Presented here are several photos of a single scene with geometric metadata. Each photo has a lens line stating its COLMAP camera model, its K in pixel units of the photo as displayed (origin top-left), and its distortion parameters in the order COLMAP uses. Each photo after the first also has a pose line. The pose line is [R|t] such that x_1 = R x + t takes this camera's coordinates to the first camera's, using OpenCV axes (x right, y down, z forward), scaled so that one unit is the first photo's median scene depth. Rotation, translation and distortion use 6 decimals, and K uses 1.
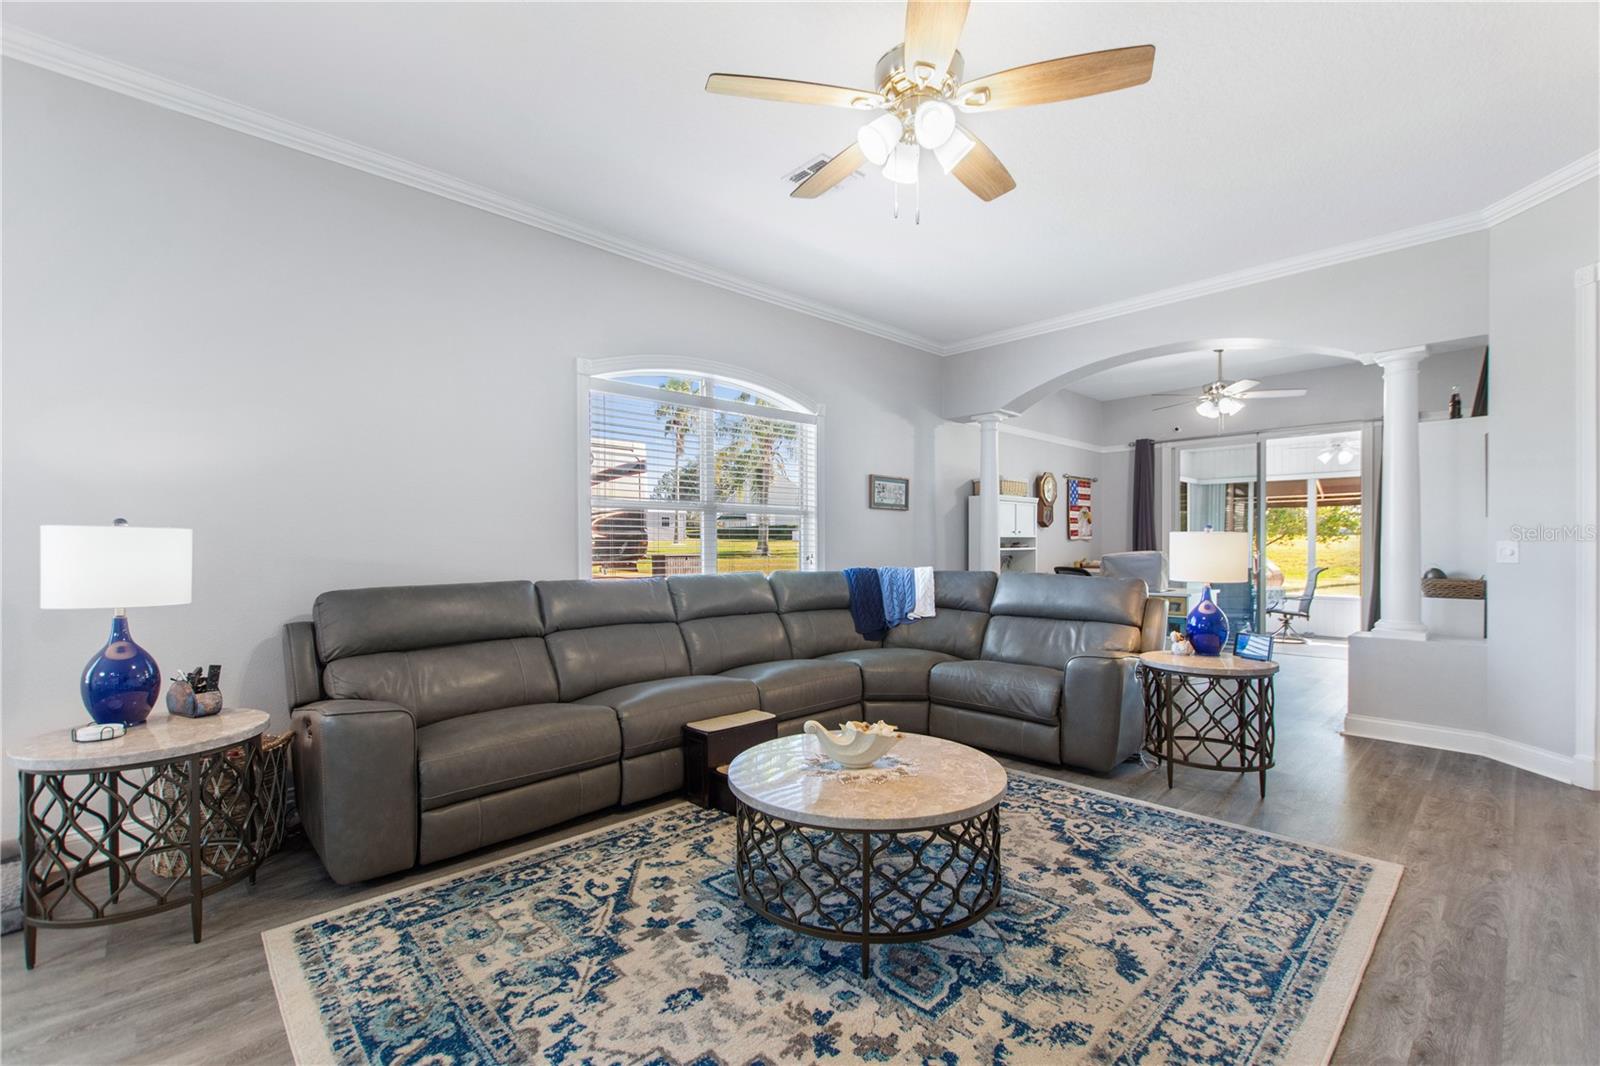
lens RADIAL K [[696.9, 0, 802.2], [0, 696.9, 553.4], [0, 0, 1]] dist [0.006432, -0.001055]
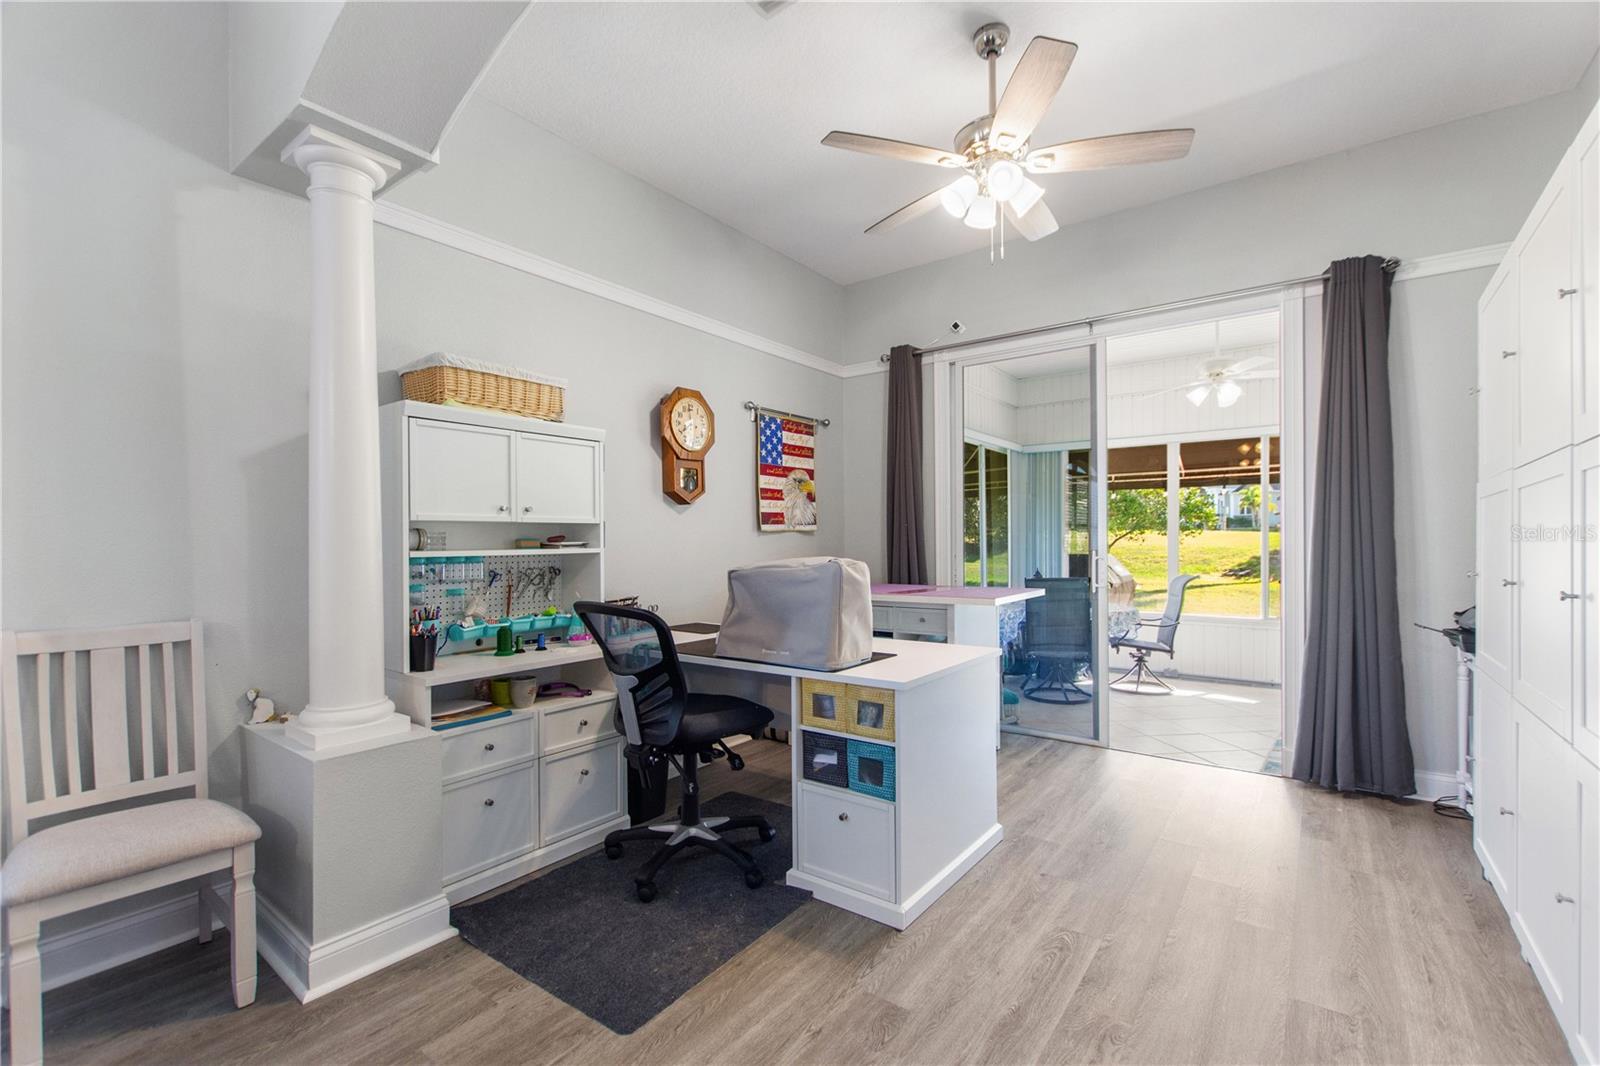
lens RADIAL K [[696.9, 0, 810.0], [0, 696.9, 547.6], [0, 0, 1]] dist [0.006432, -0.001055]
pose [[0.985682, -0.003726, 0.168571, 0.326263], [0.004214, 0.999988, -0.002539, -0.006036], [-0.168560, 0.003213, 0.985686, 0.479149]]
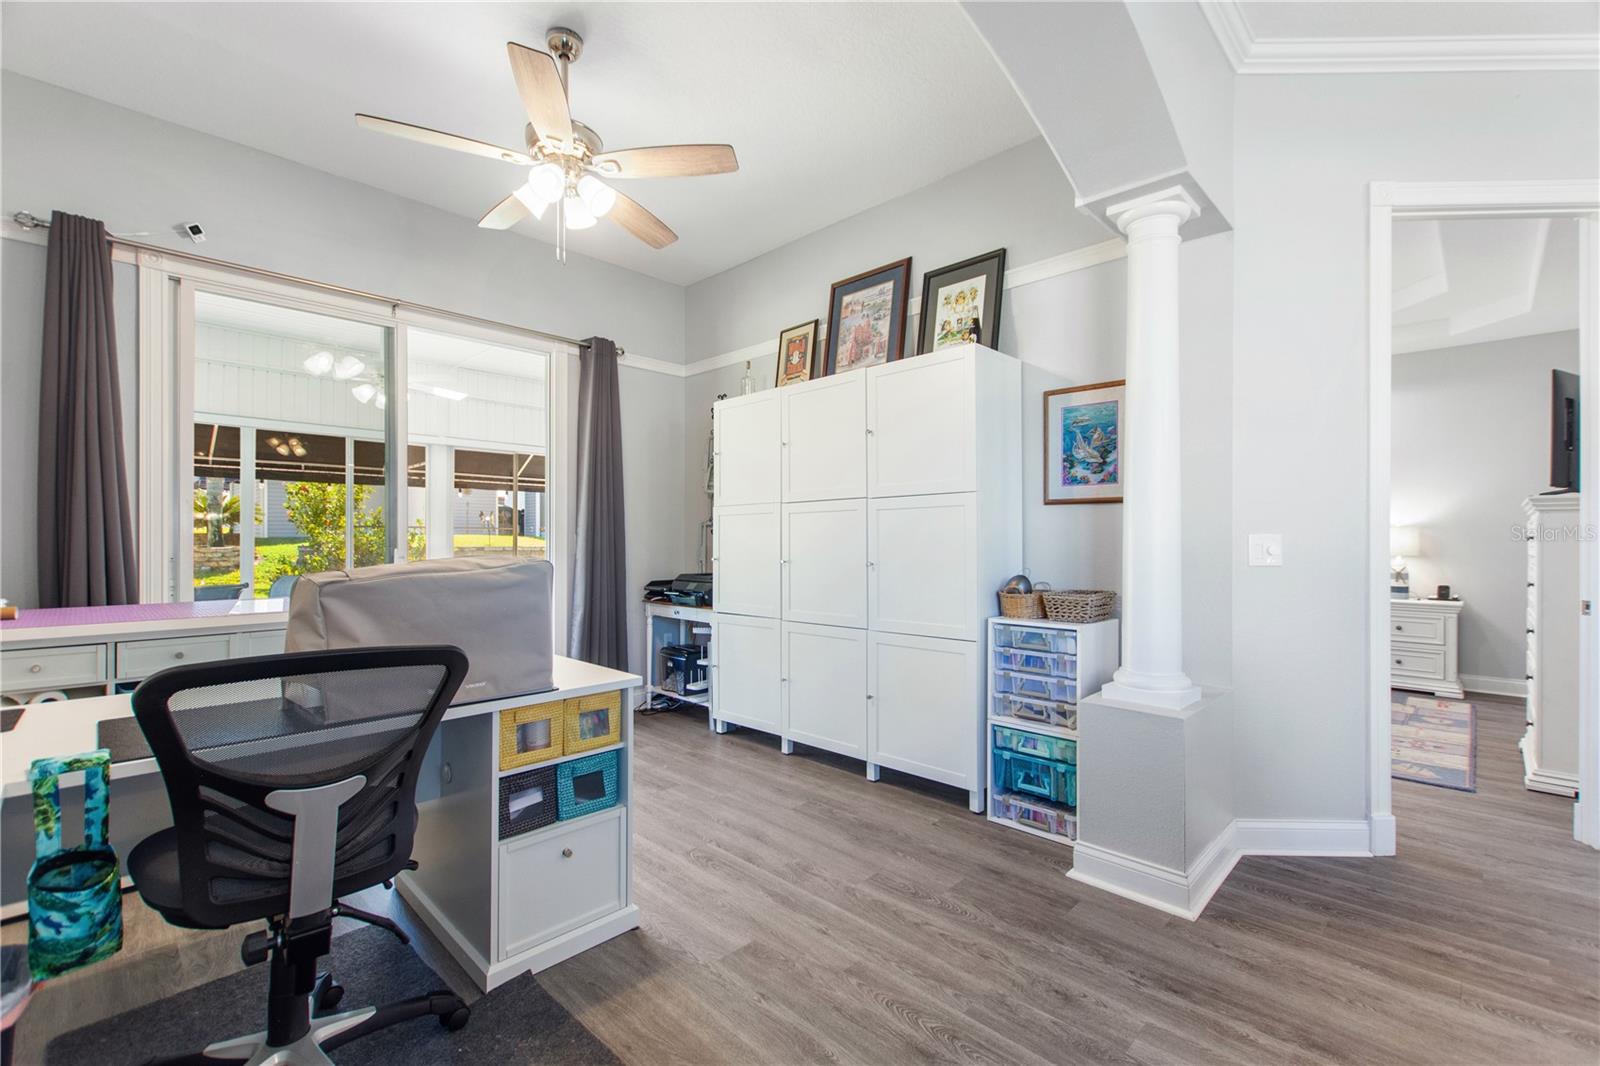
lens RADIAL K [[696.9, 0, 794.5], [0, 696.9, 540.2], [0, 0, 1]] dist [0.006432, -0.001055]
pose [[-0.027964, 0.002280, 0.999606, 0.146779], [0.008842, 0.999959, -0.002033, -0.006597], [-0.999570, 0.008782, -0.027983, 0.672014]]
